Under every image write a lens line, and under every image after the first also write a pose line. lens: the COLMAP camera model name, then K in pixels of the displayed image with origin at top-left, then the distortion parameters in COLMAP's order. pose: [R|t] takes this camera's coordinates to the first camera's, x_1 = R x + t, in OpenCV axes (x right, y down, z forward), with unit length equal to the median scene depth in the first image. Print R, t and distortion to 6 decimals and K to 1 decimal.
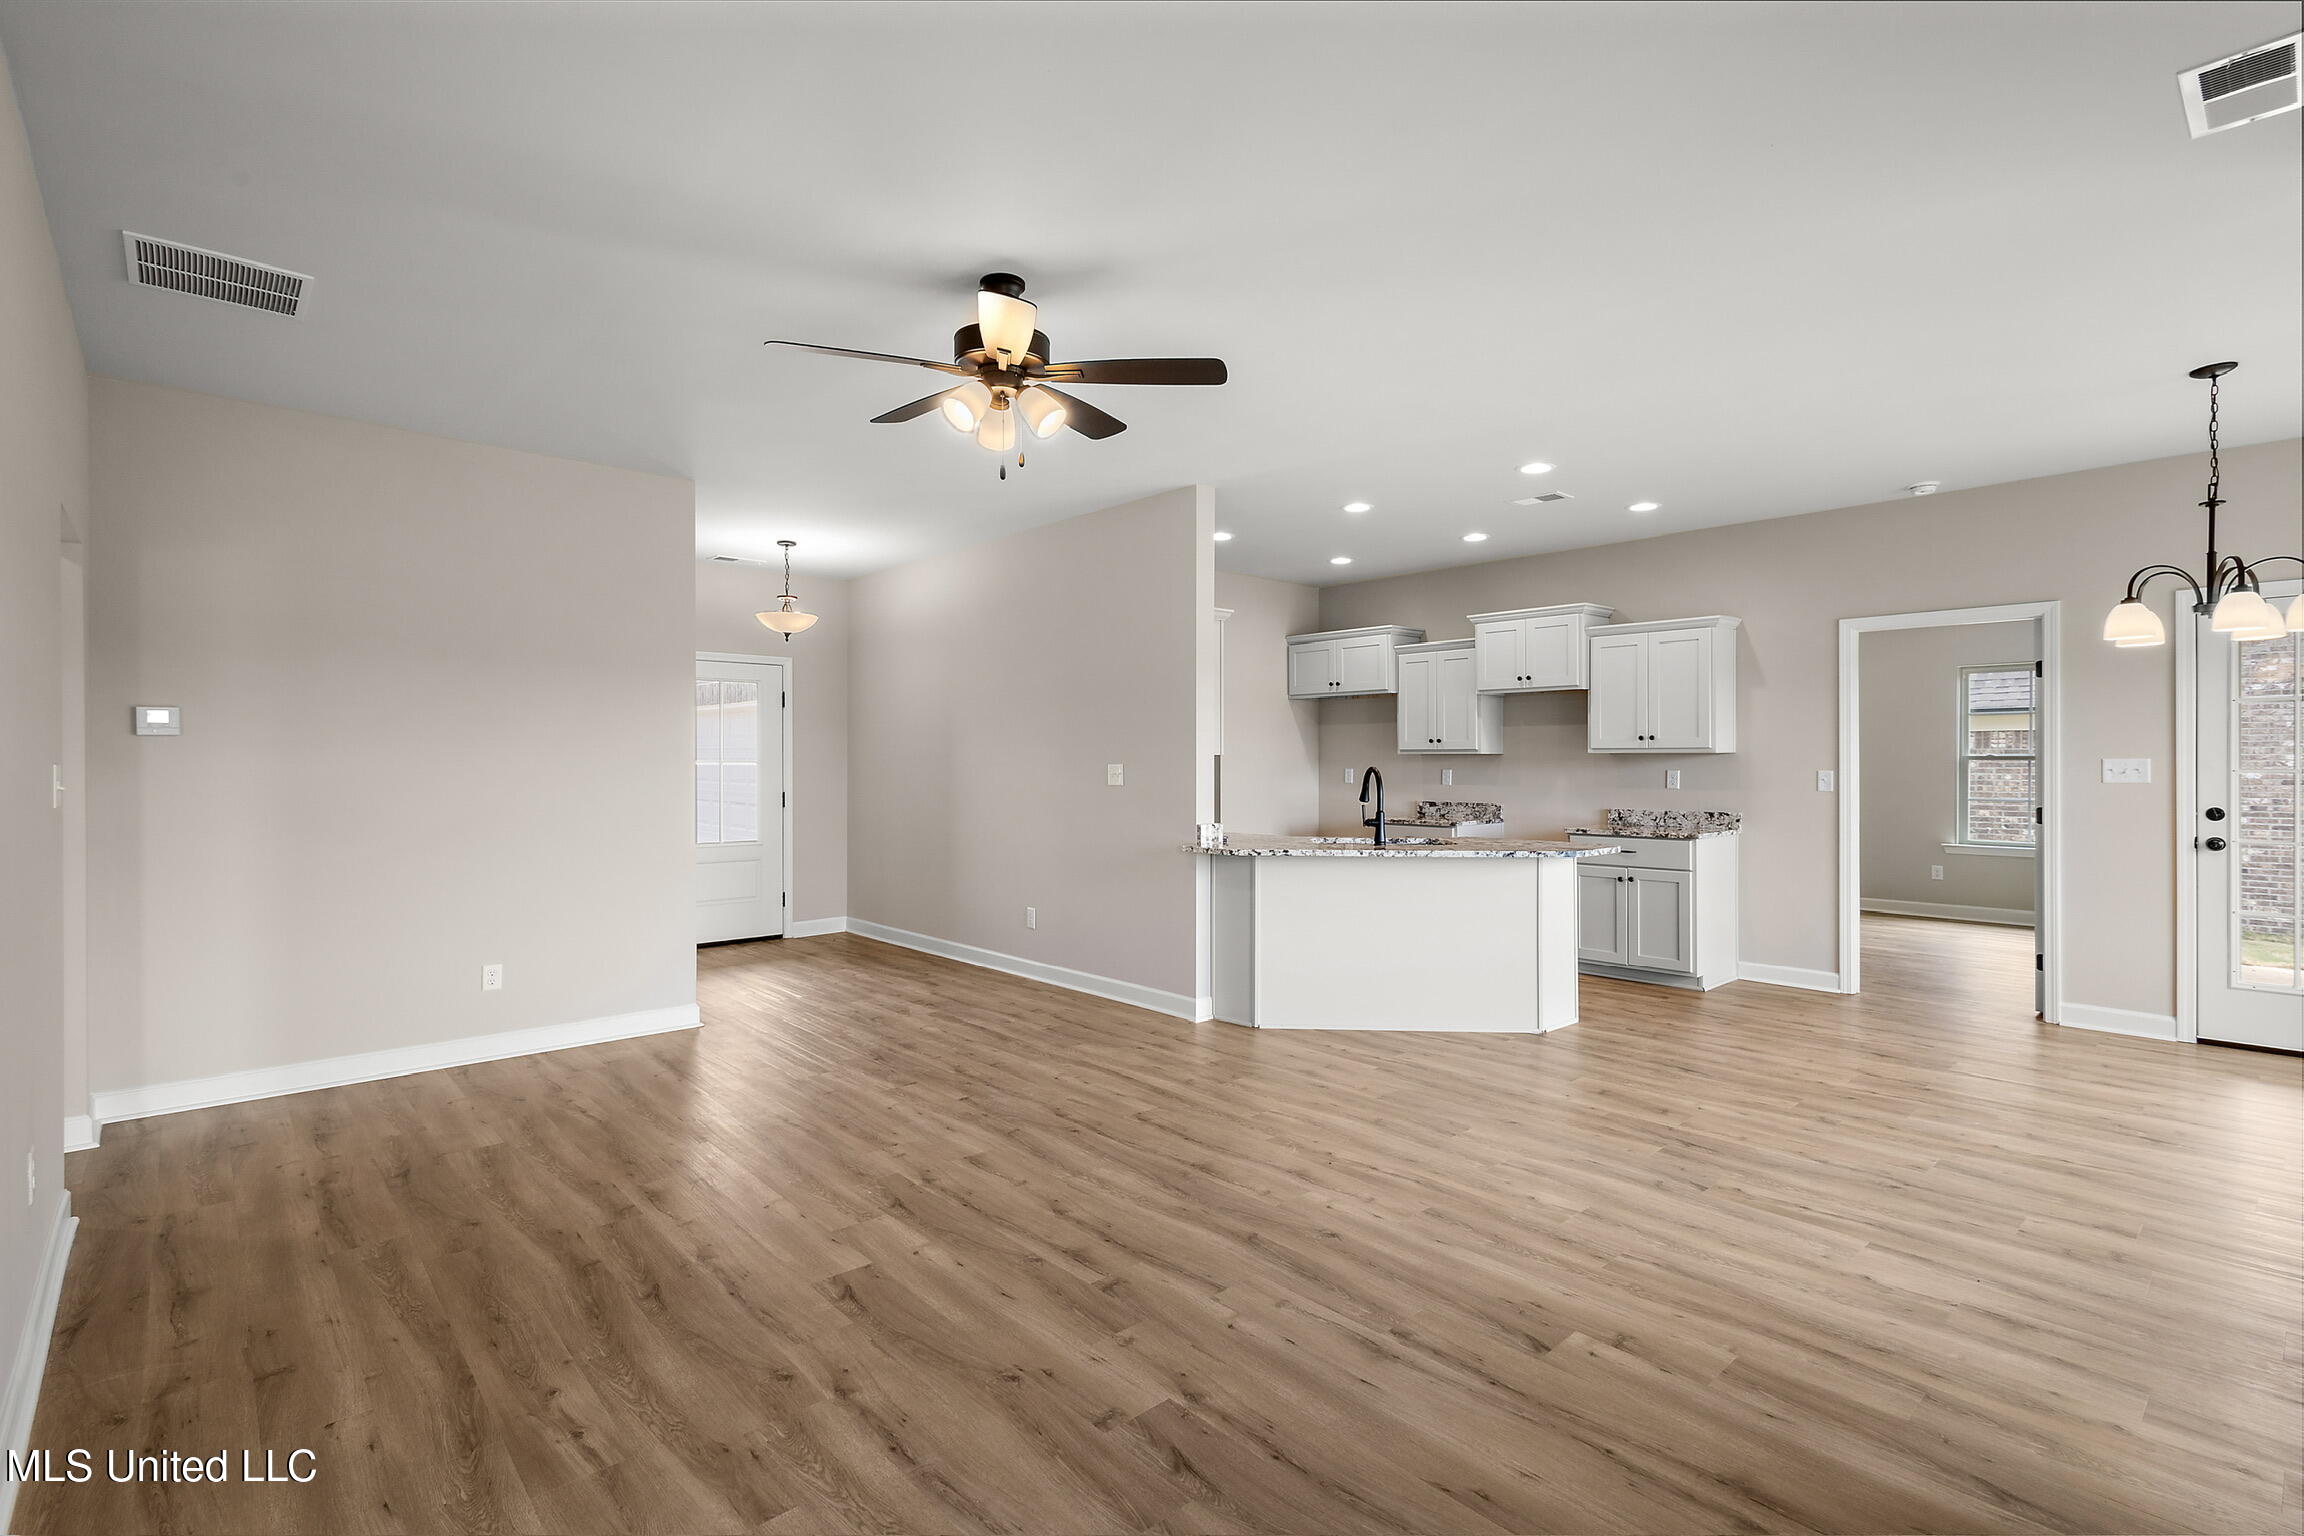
lens RADIAL K [[1064.7, 0, 1145.3], [0, 1064.7, 772.8], [0, 0, 1]] dist [0.006115, -0.002951]
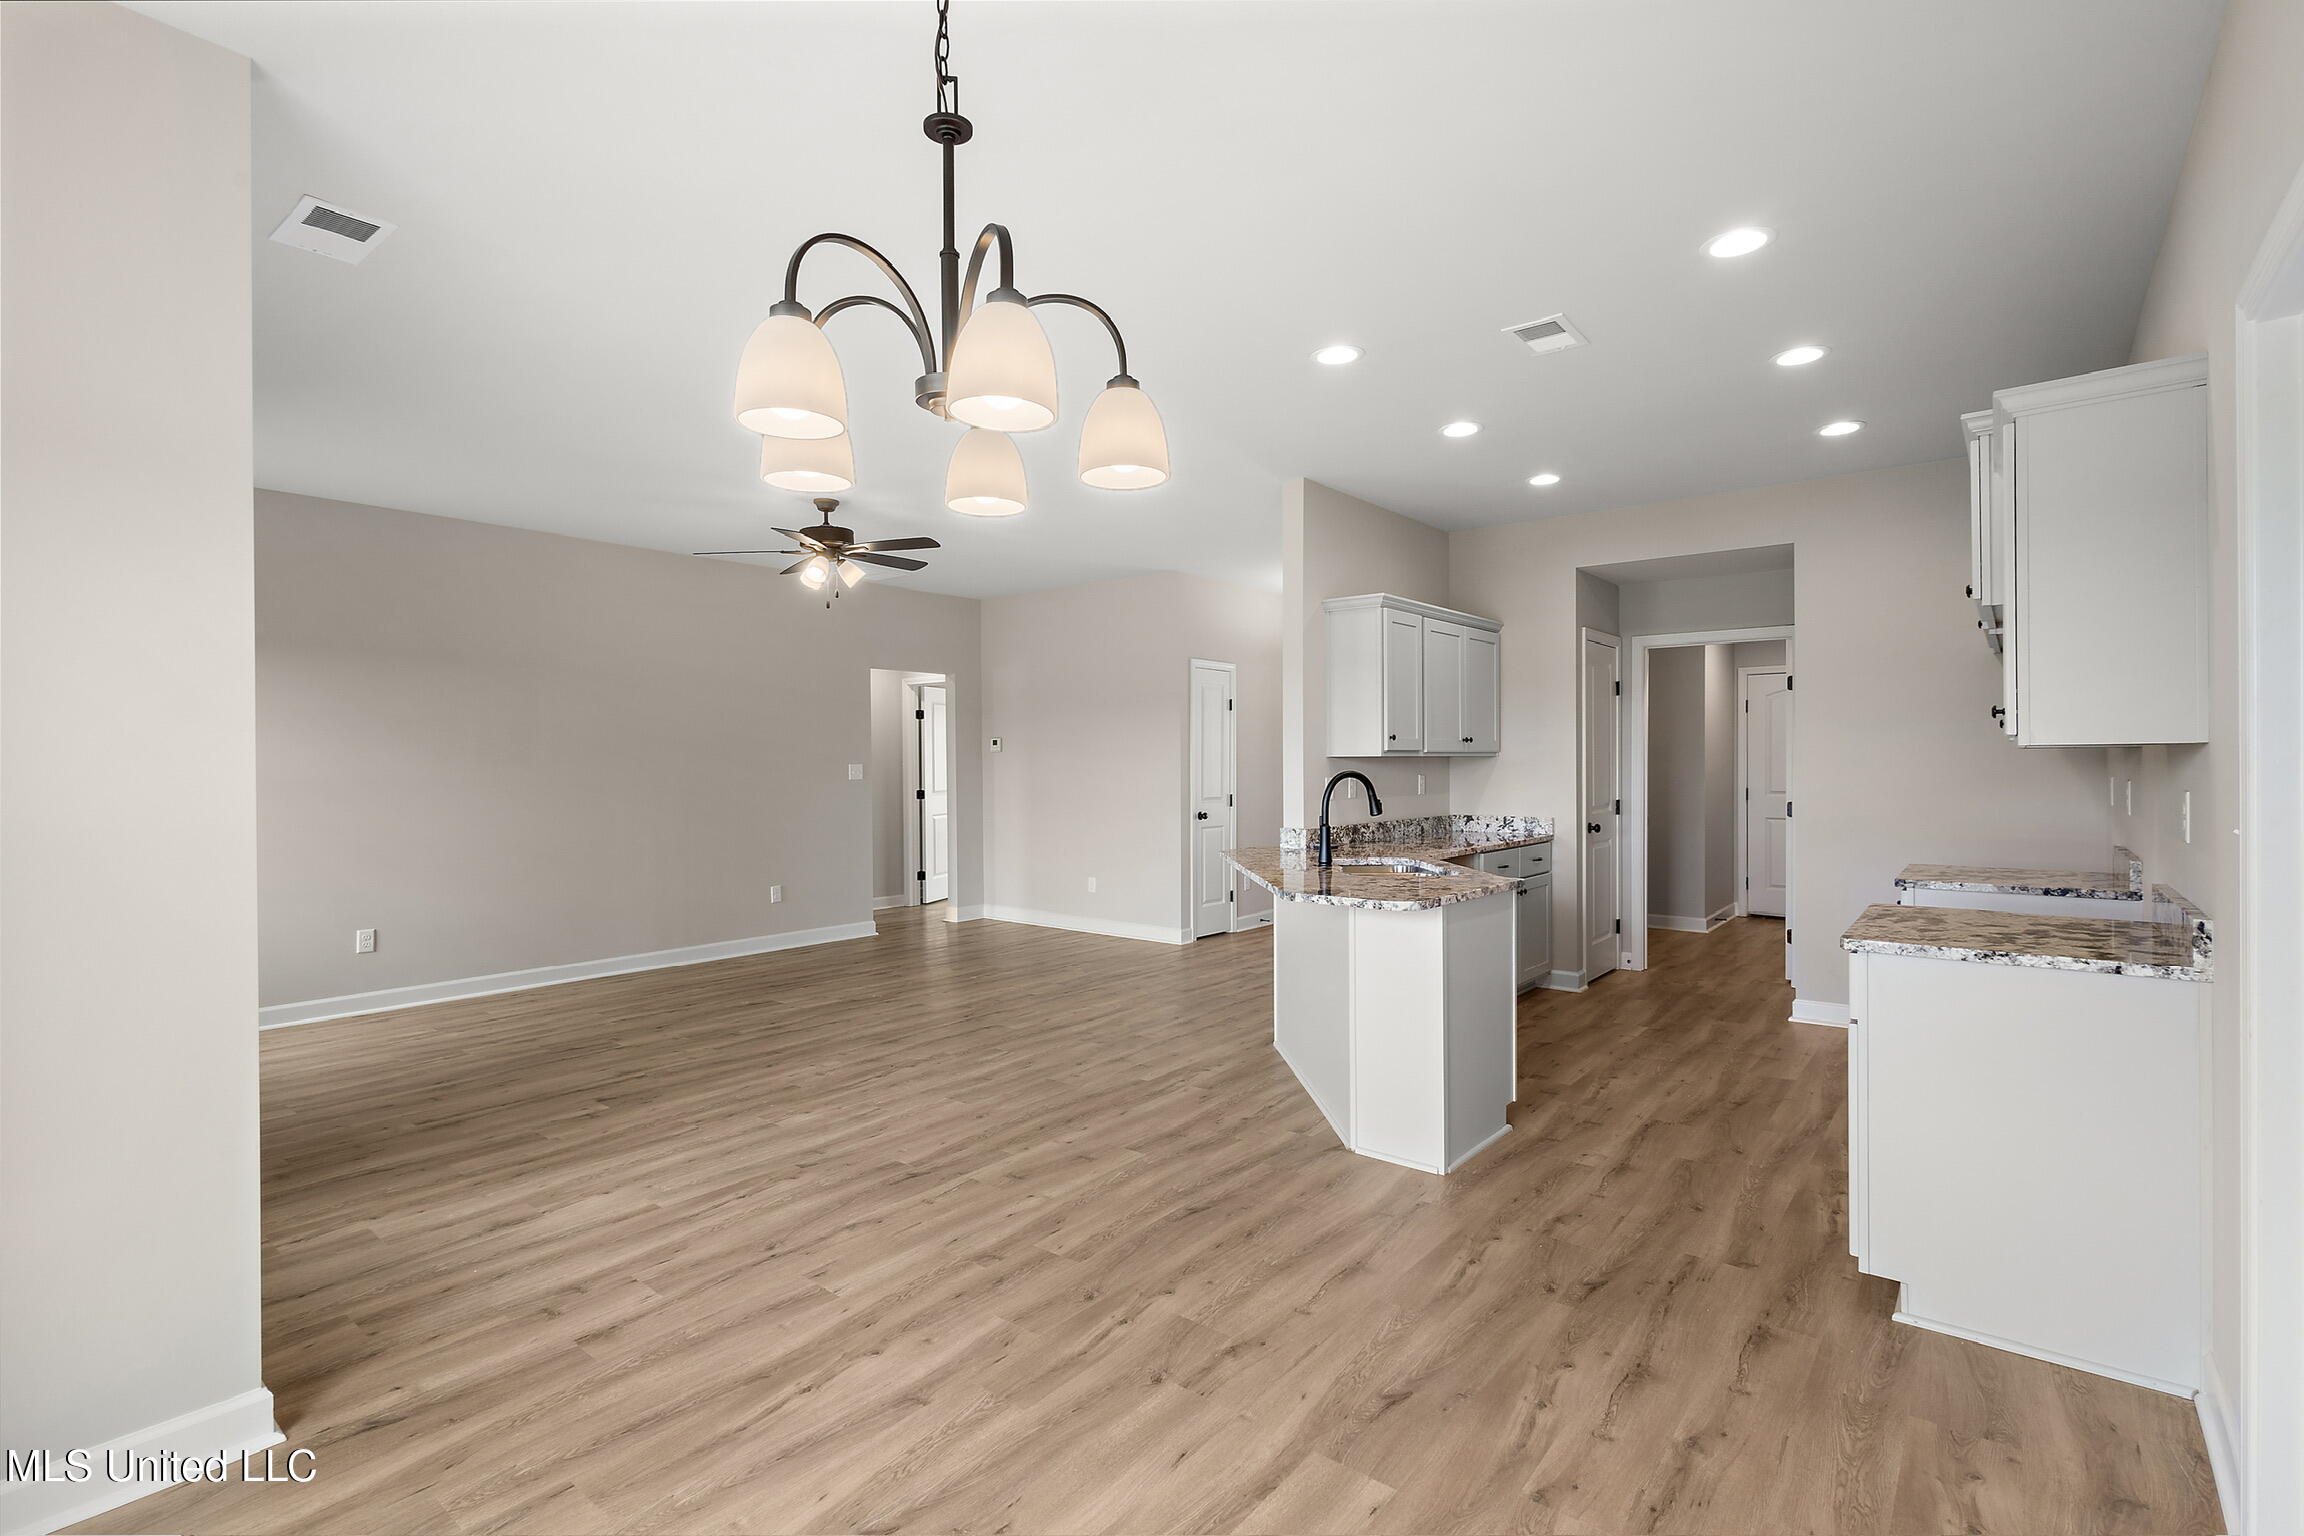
lens RADIAL K [[1064.7, 0, 1143.6], [0, 1064.7, 766.7], [0, 0, 1]] dist [0.006115, -0.002951]
pose [[0.151400, 0.008198, -0.988439, 1.347109], [-0.008113, 0.999942, 0.007051, -0.018012], [0.988439, 0.006952, 0.151457, 0.970971]]
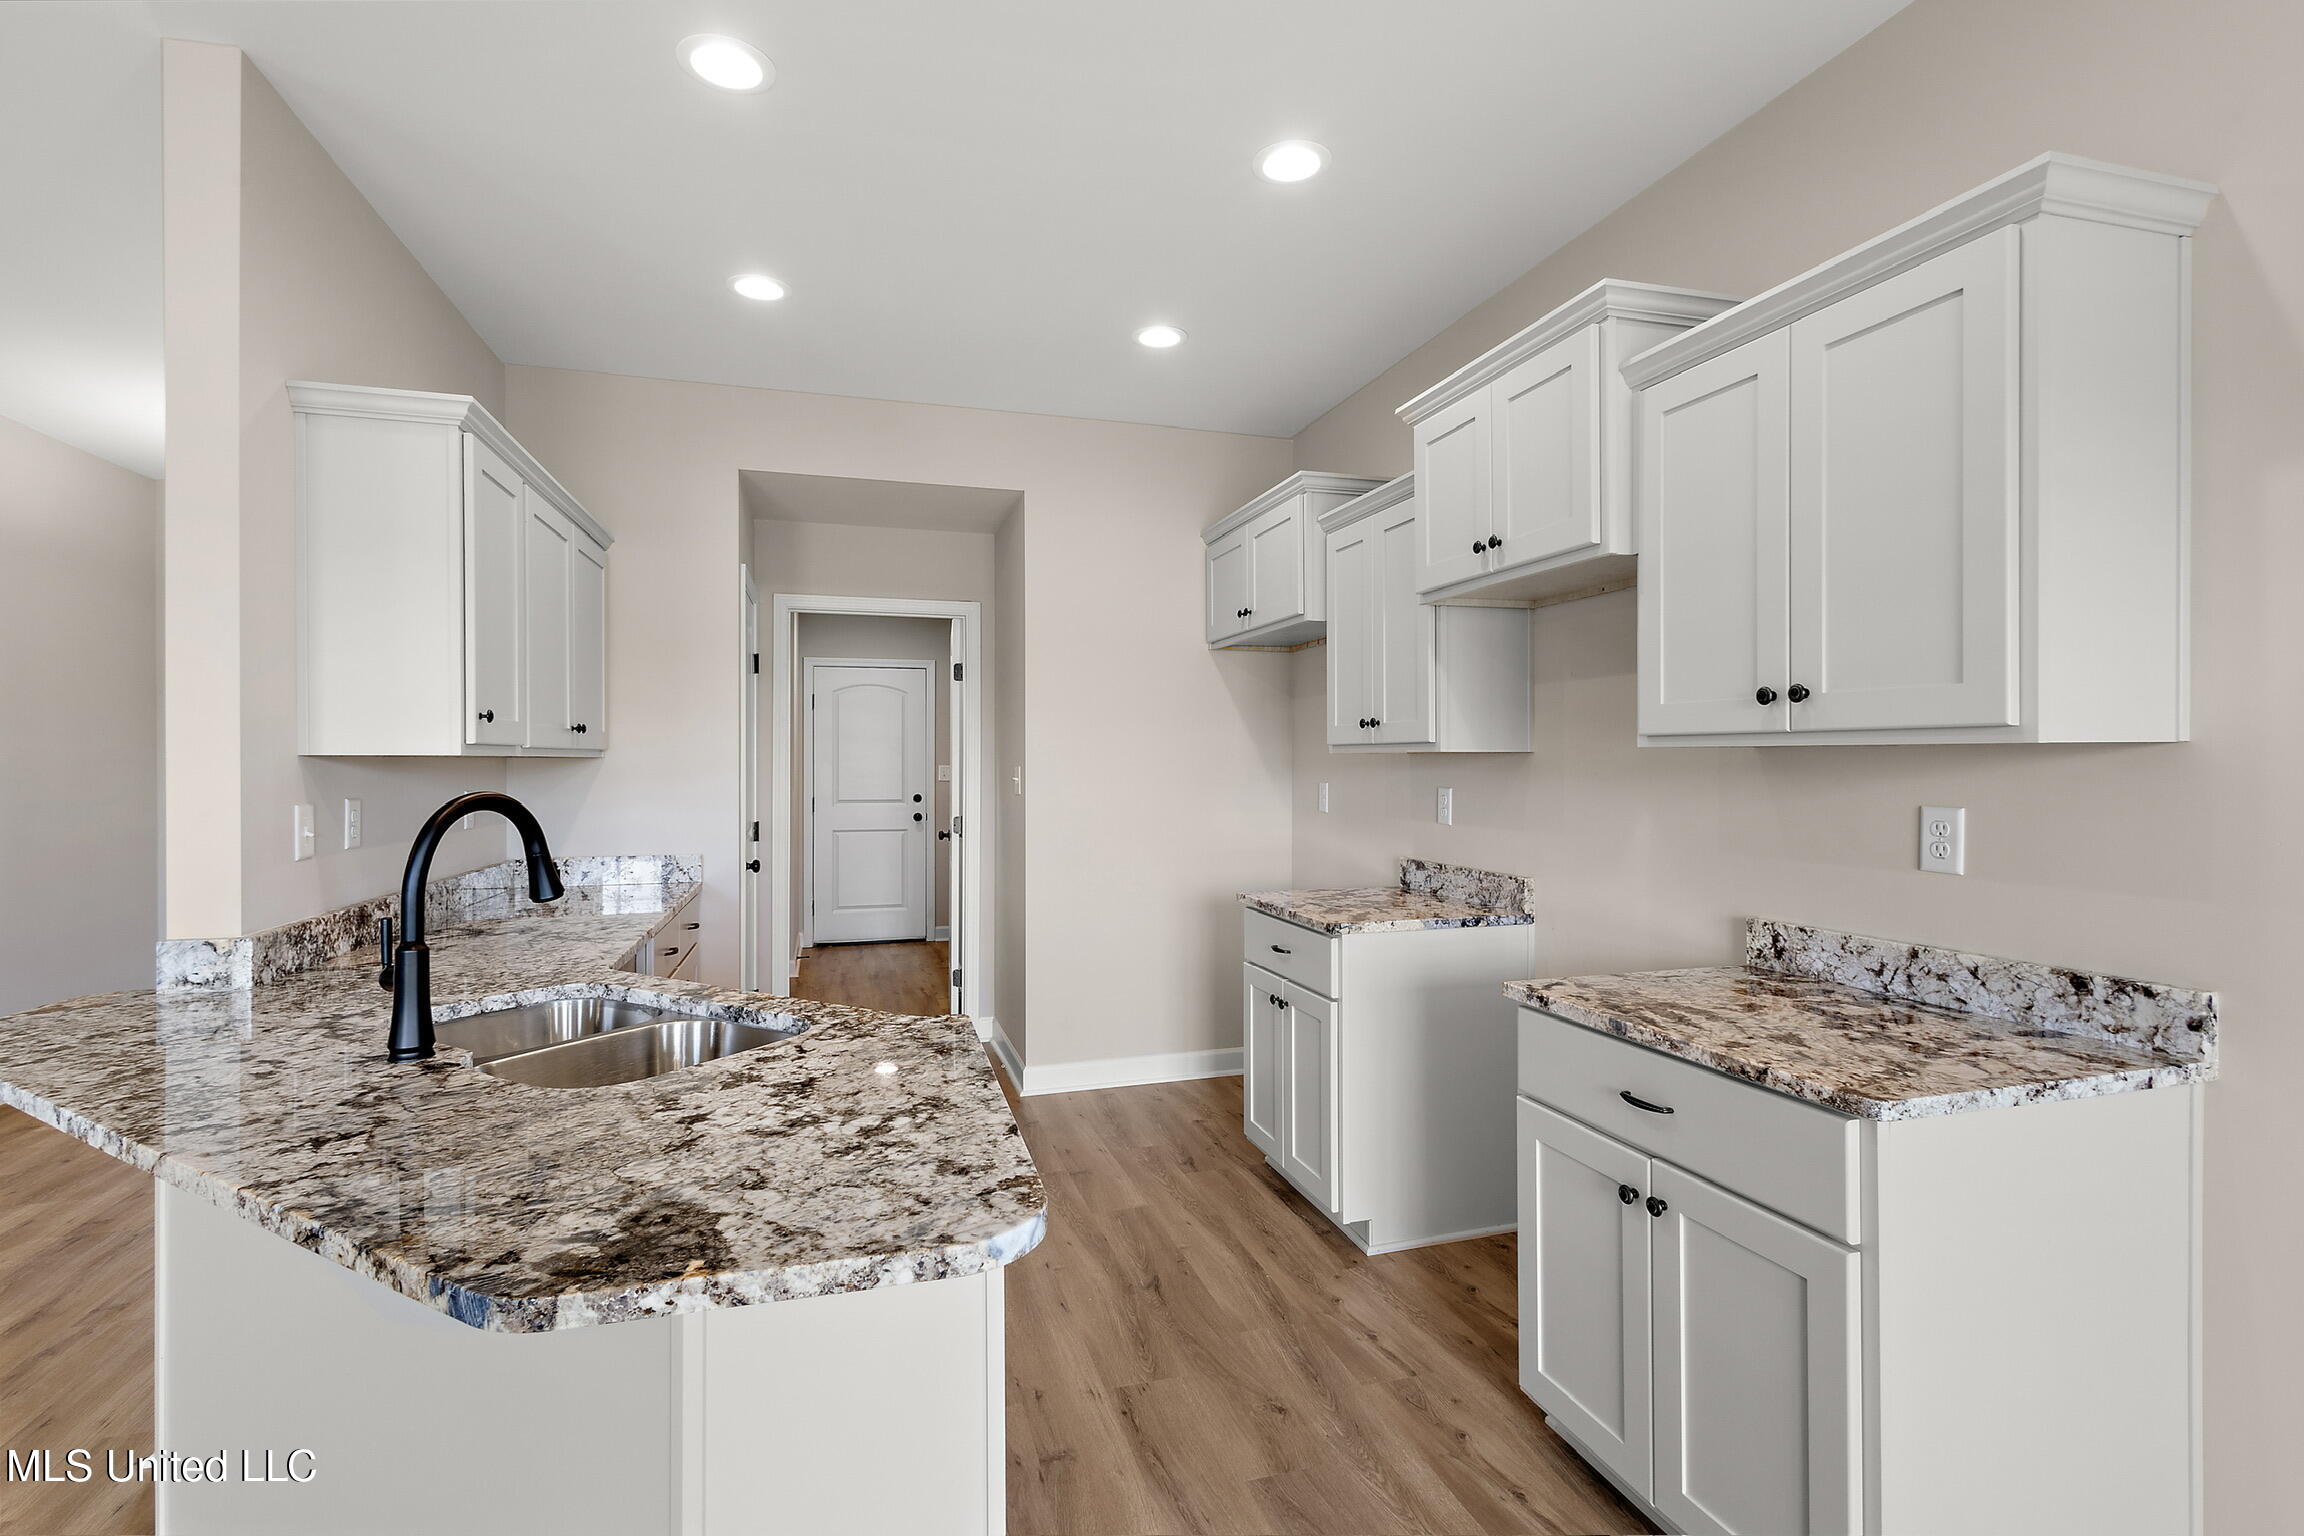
lens RADIAL K [[1064.7, 0, 1153.5], [0, 1064.7, 767.6], [0, 0, 1]] dist [0.006115, -0.002951]
pose [[0.905181, 0.003825, -0.425008, 0.706403], [-0.006726, 0.999963, -0.005325, -0.016577], [0.424972, 0.007679, 0.905174, 1.080544]]
